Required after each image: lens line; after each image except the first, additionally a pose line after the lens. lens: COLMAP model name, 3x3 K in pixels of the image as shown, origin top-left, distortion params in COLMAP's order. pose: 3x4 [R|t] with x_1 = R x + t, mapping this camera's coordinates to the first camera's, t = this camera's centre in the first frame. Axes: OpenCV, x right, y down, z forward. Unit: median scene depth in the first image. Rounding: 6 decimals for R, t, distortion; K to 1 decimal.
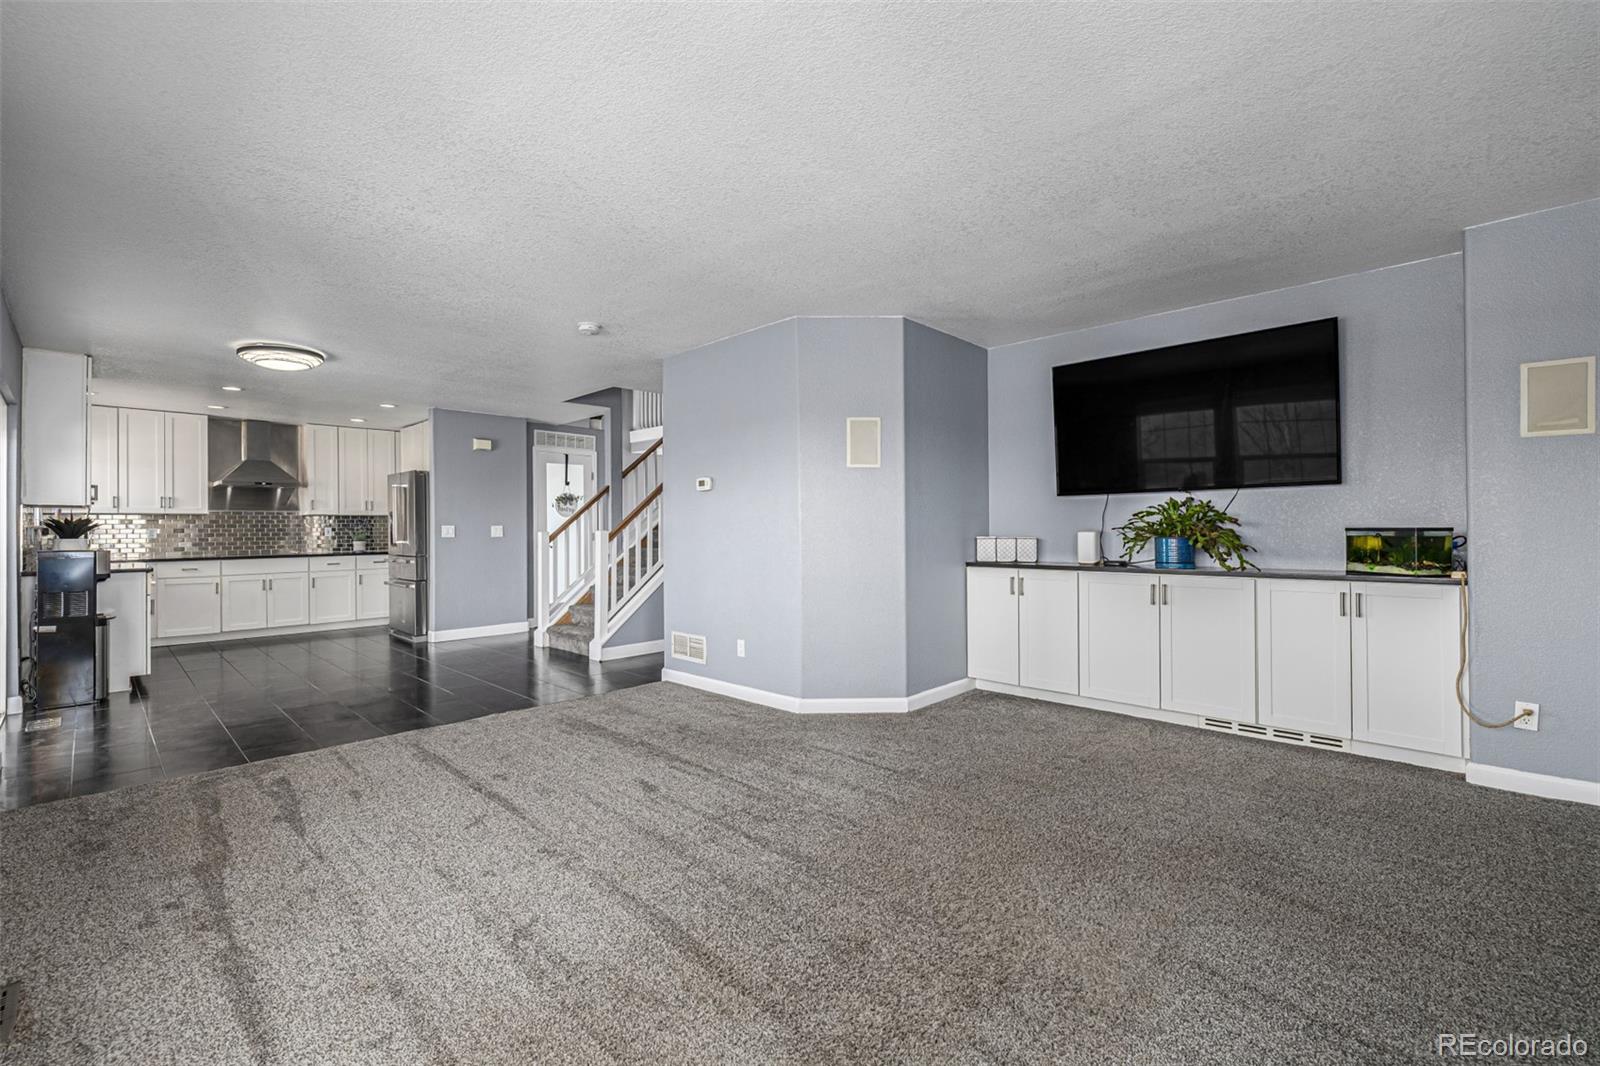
lens RADIAL K [[672.3, 0, 794.7], [0, 672.3, 523.8], [0, 0, 1]] dist [-0.000469, 0.000465]
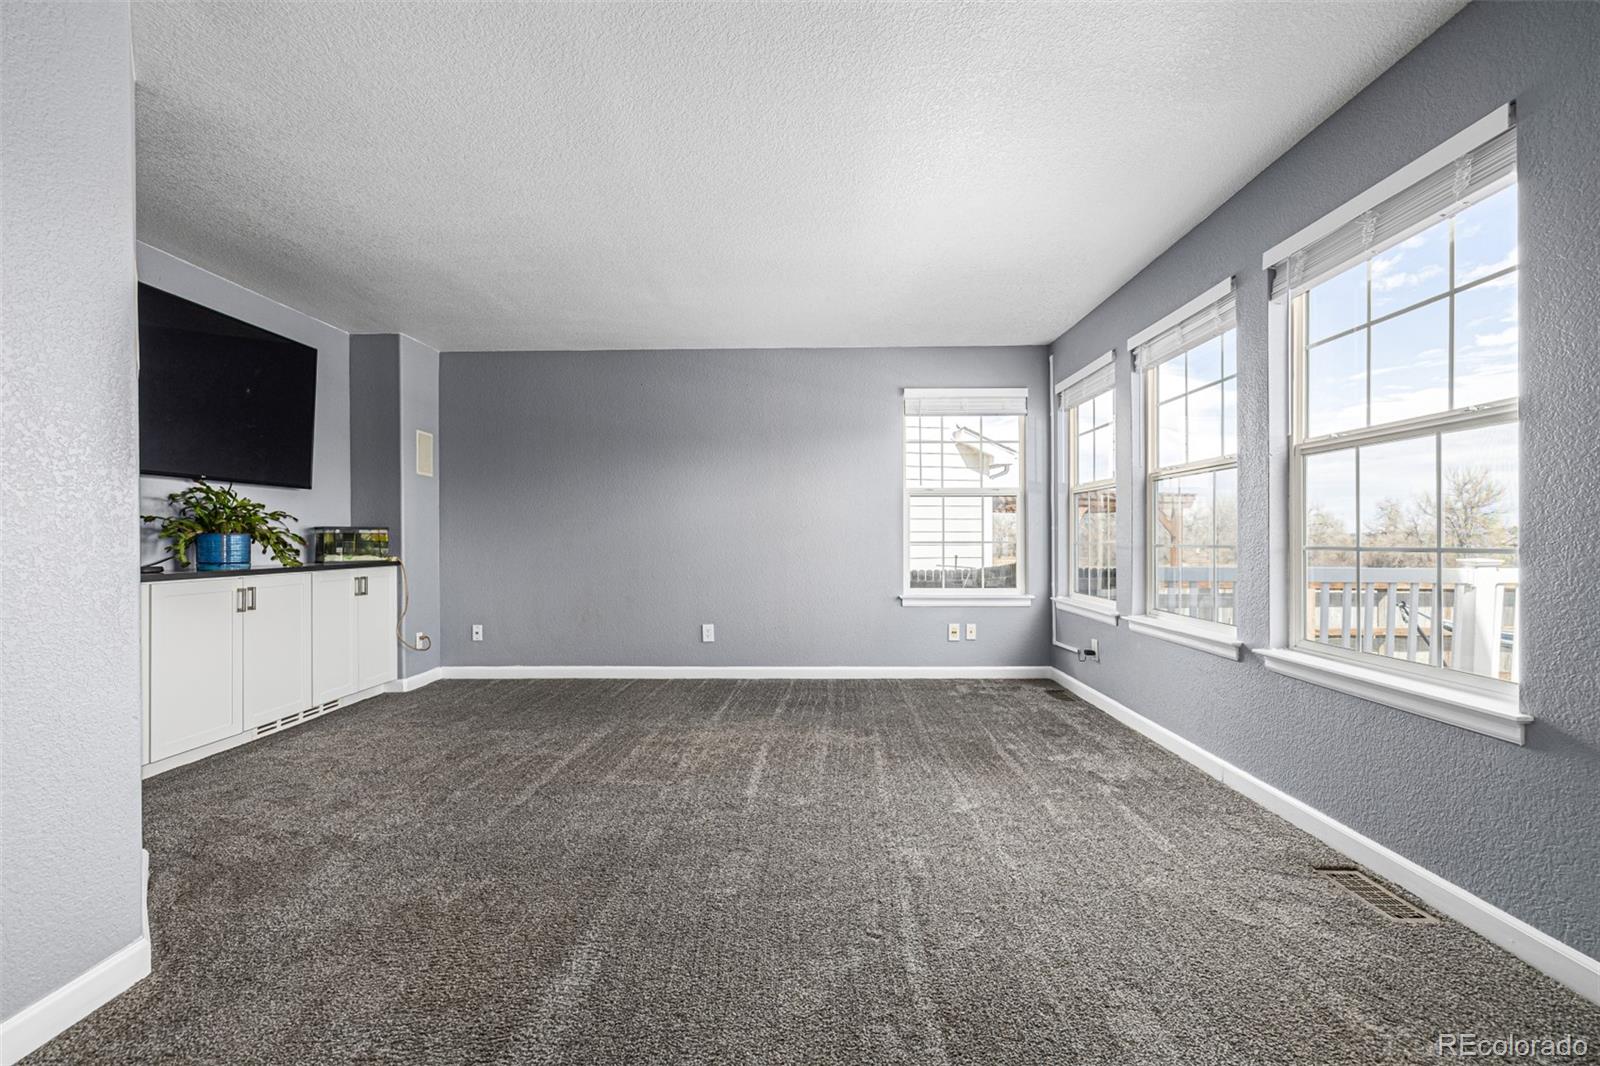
lens RADIAL K [[672.3, 0, 799.7], [0, 672.3, 538.0], [0, 0, 1]] dist [-0.000469, 0.000465]
pose [[-0.655028, 0.006755, 0.755574, -0.559767], [0.004881, 0.999977, -0.004709, 0.031056], [-0.755589, 0.000603, -0.655046, 0.973607]]
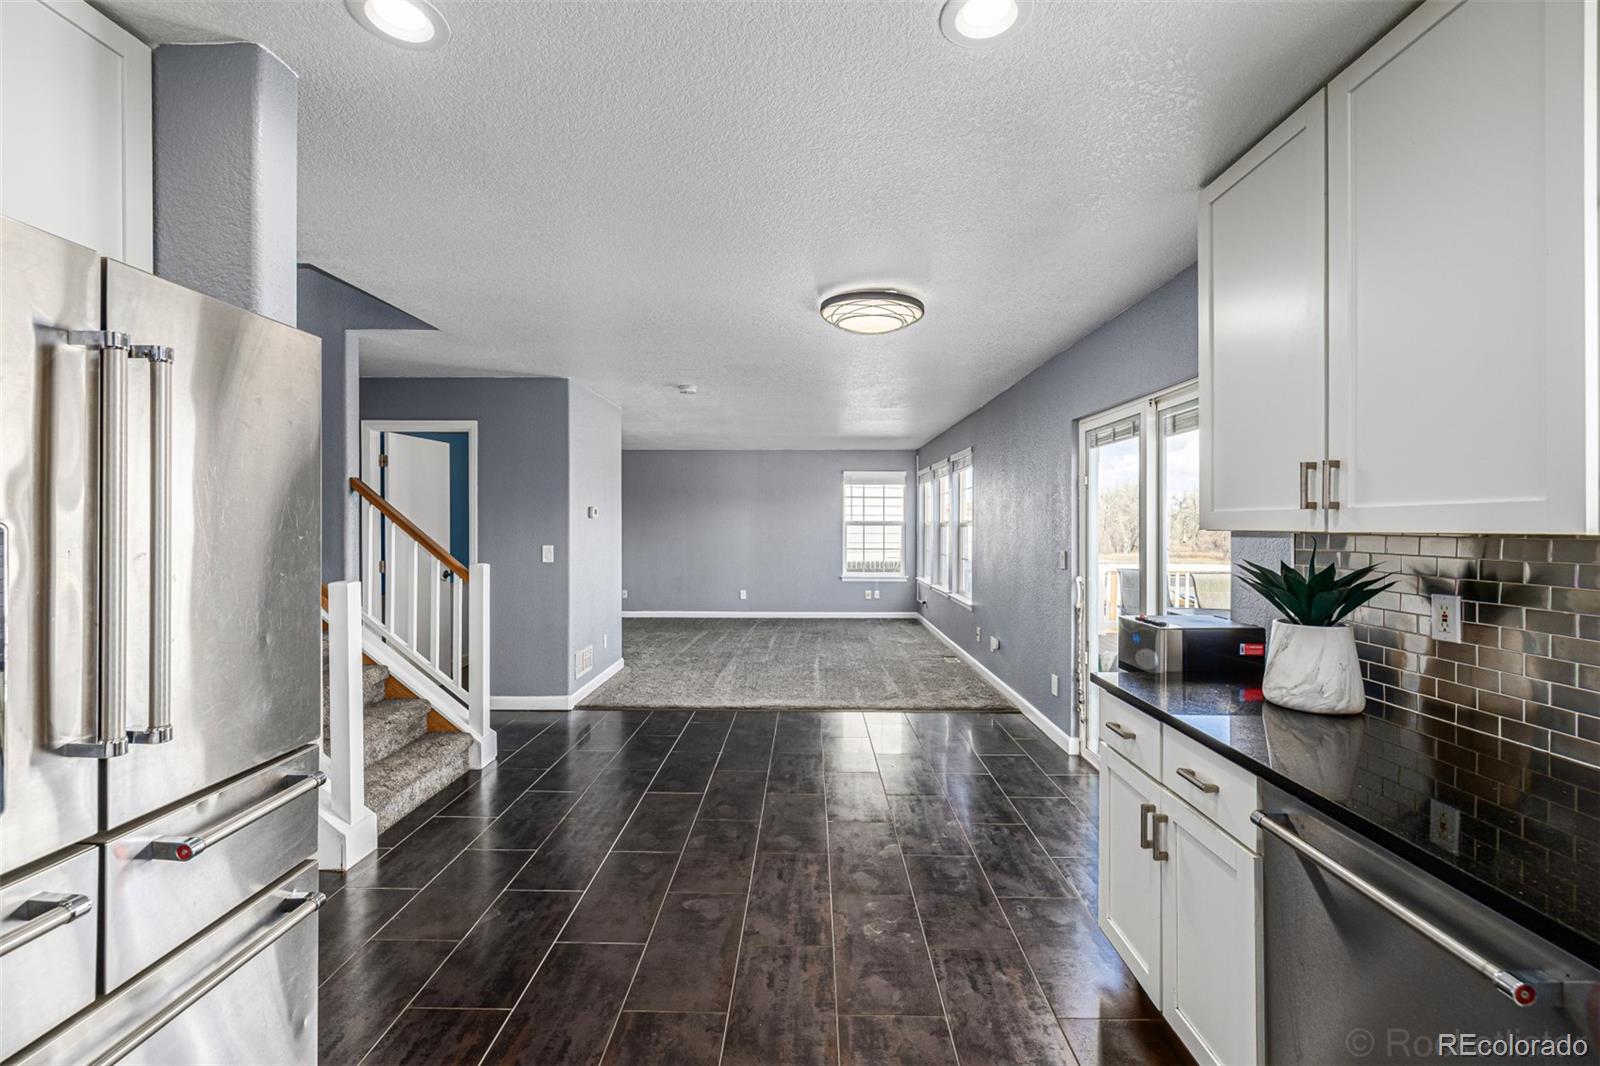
lens RADIAL K [[672.3, 0, 797.0], [0, 672.3, 526.5], [0, 0, 1]] dist [-0.000469, 0.000465]
pose [[-0.662927, -0.003480, 0.748676, -1.178843], [-0.004361, 0.999990, 0.000787, -0.022923], [-0.748671, -0.002743, -0.662936, 1.509987]]
